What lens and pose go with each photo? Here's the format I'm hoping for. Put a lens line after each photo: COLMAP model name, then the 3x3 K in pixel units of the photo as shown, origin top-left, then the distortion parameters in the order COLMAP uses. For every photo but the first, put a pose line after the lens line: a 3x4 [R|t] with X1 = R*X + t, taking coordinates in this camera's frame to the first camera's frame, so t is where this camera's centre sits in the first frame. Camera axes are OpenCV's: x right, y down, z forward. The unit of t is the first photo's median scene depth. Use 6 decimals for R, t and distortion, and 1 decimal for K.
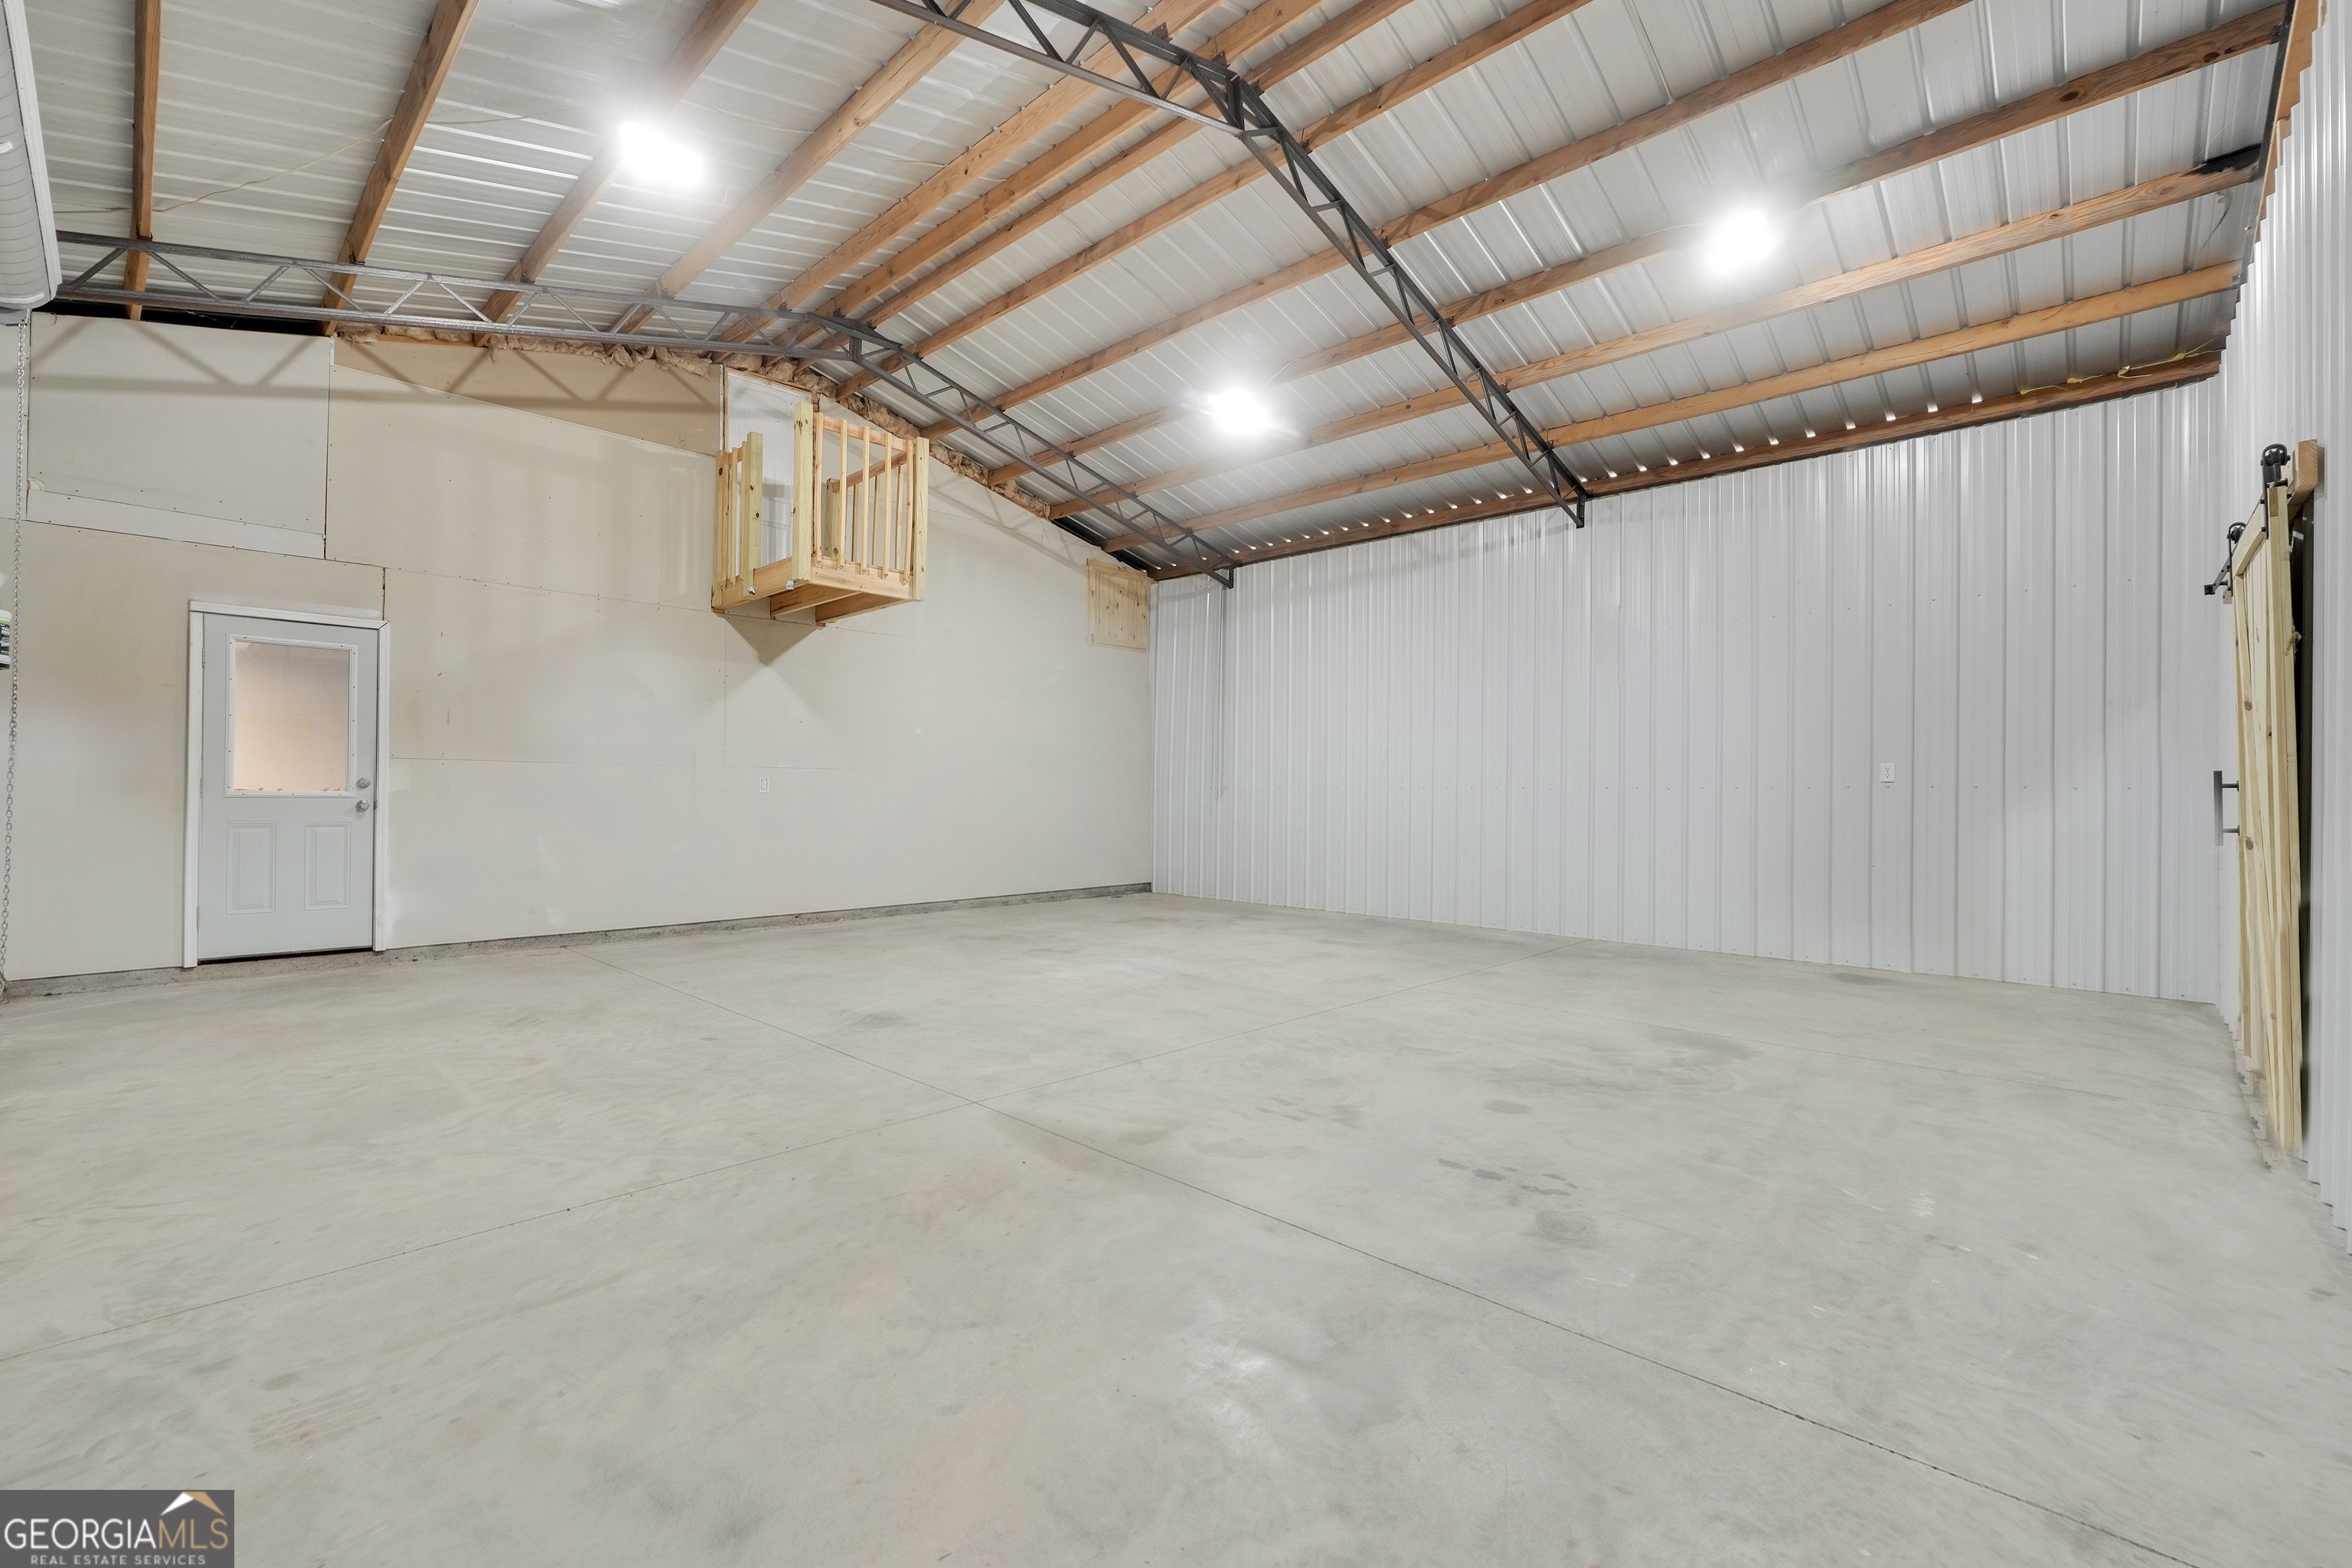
lens RADIAL K [[994.6, 0, 1165.1], [0, 994.6, 781.6], [0, 0, 1]] dist [-0.017758, 0.006805]
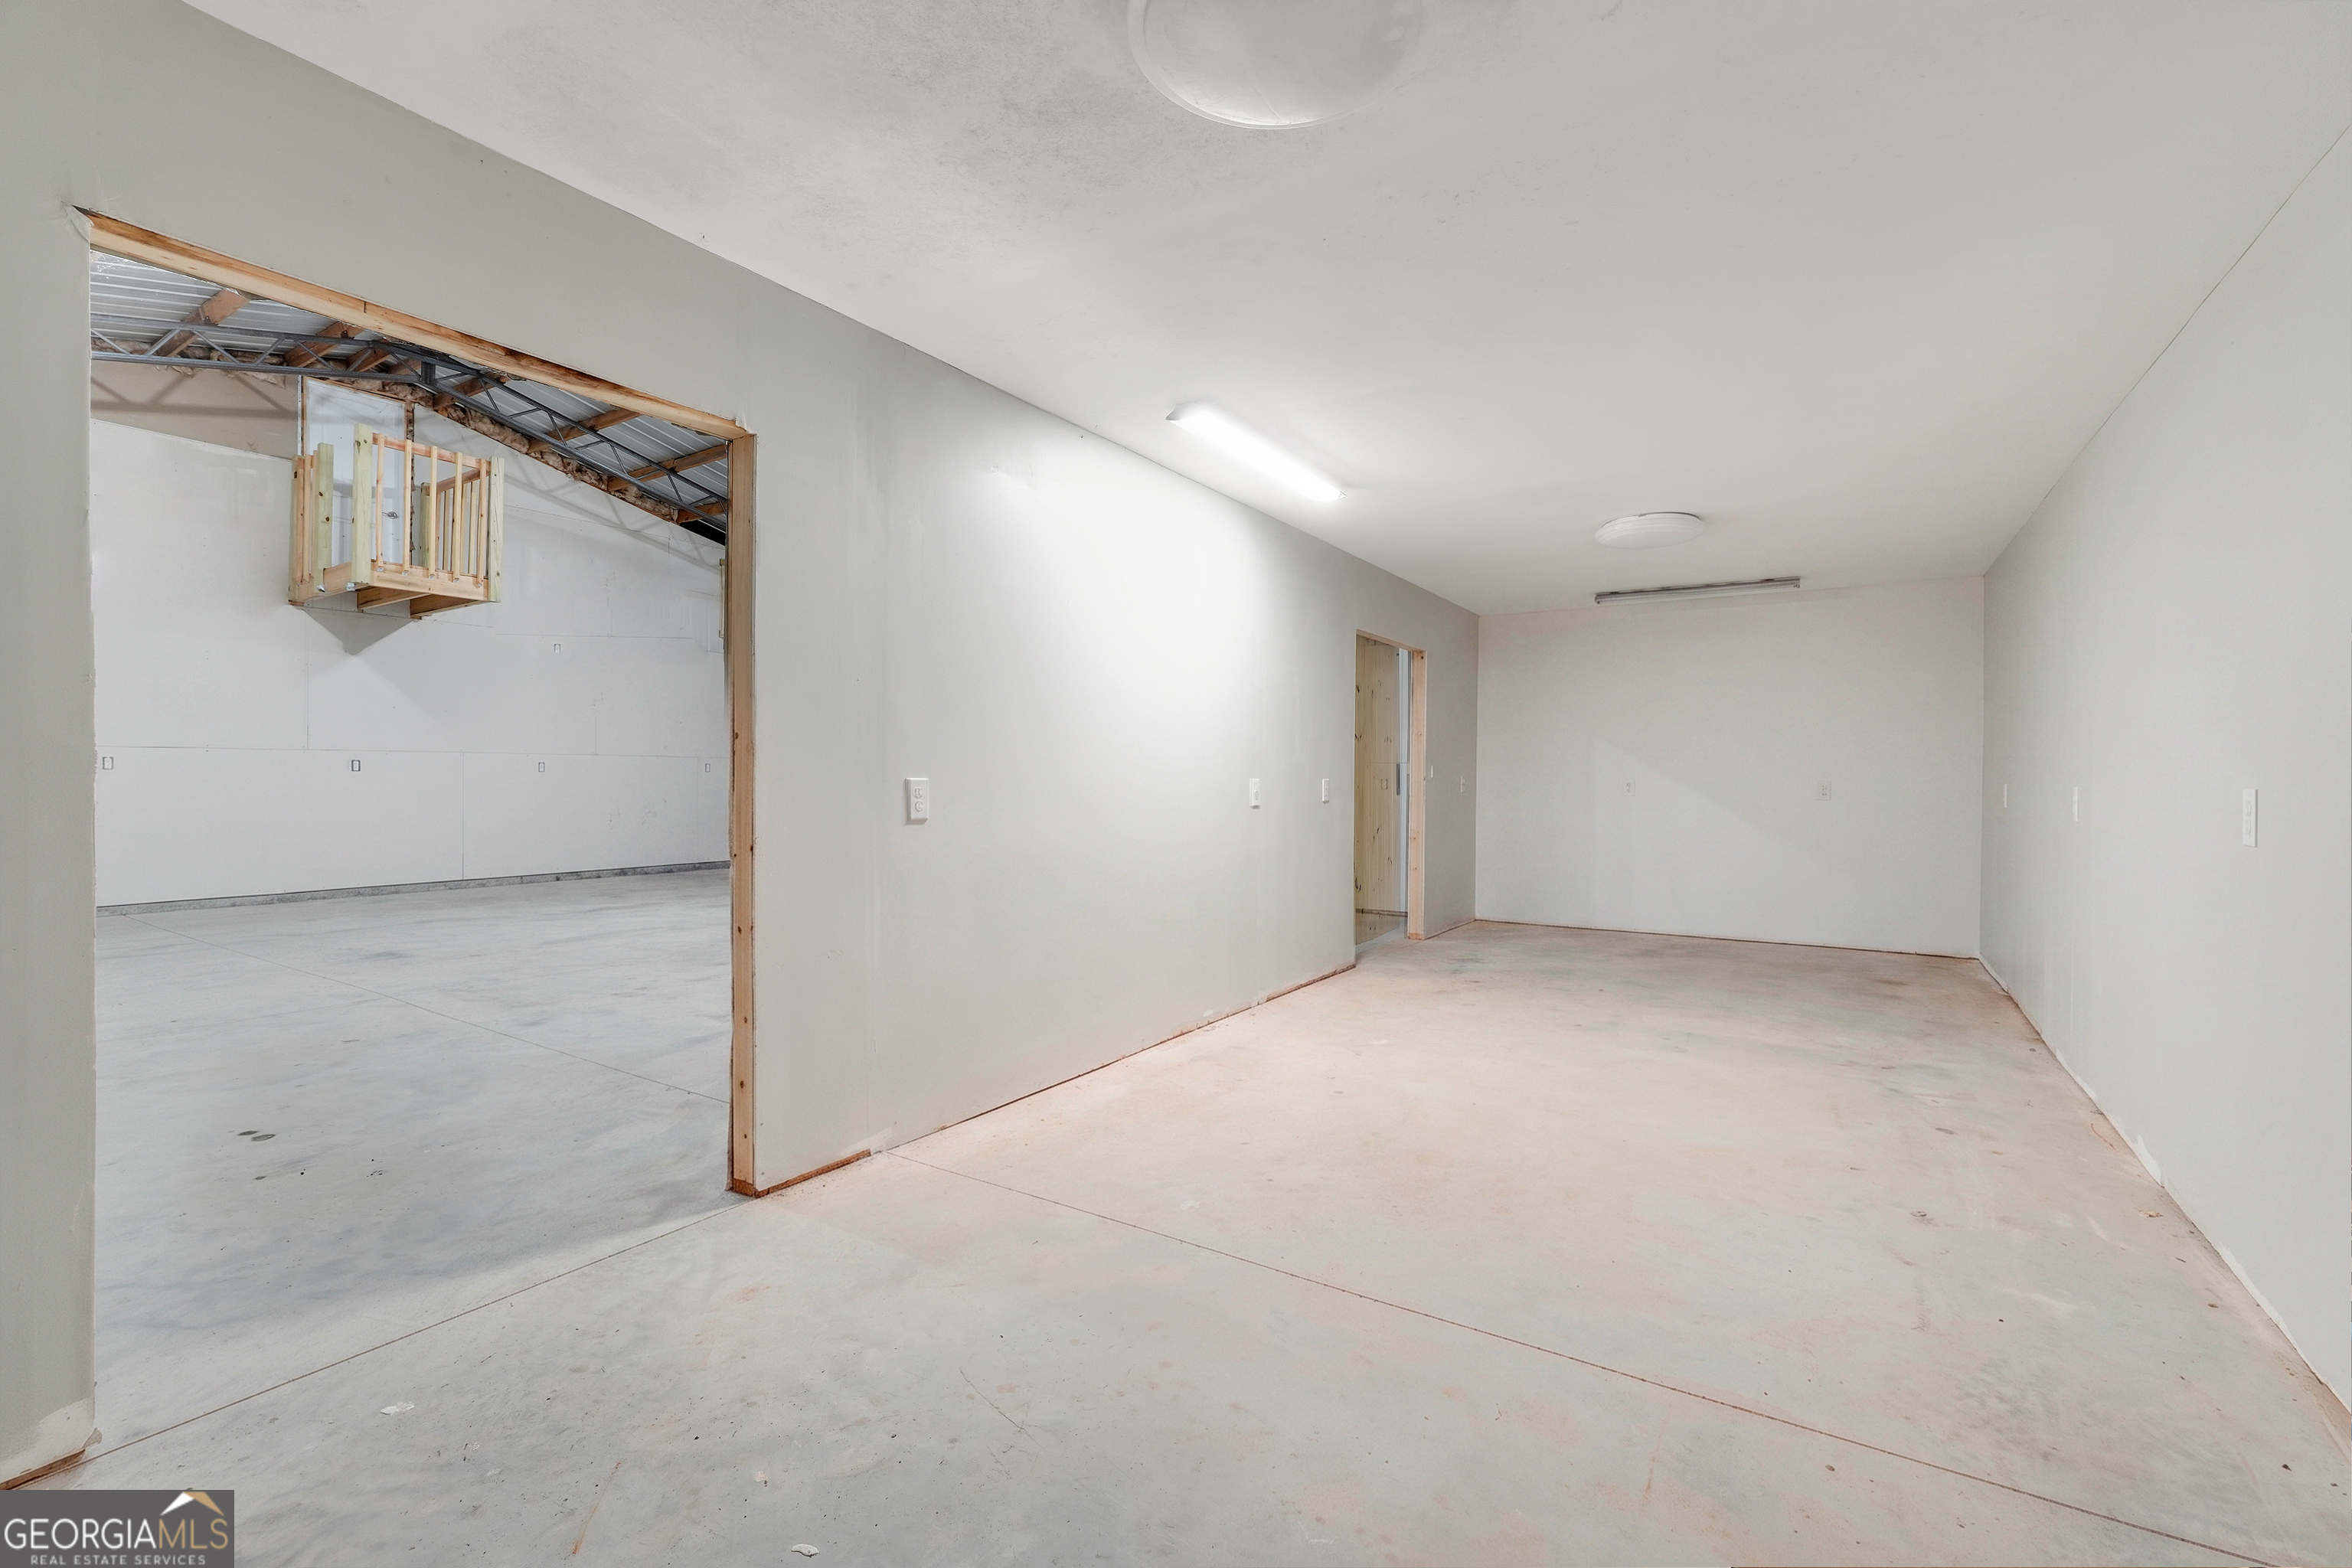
lens RADIAL K [[994.6, 0, 1186.9], [0, 994.6, 775.3], [0, 0, 1]] dist [-0.017758, 0.006805]
pose [[0.979285, -0.003847, 0.202452, 0.270448], [0.000804, 0.999885, 0.015113, -0.000461], [-0.202487, -0.014637, 0.979176, -0.241587]]
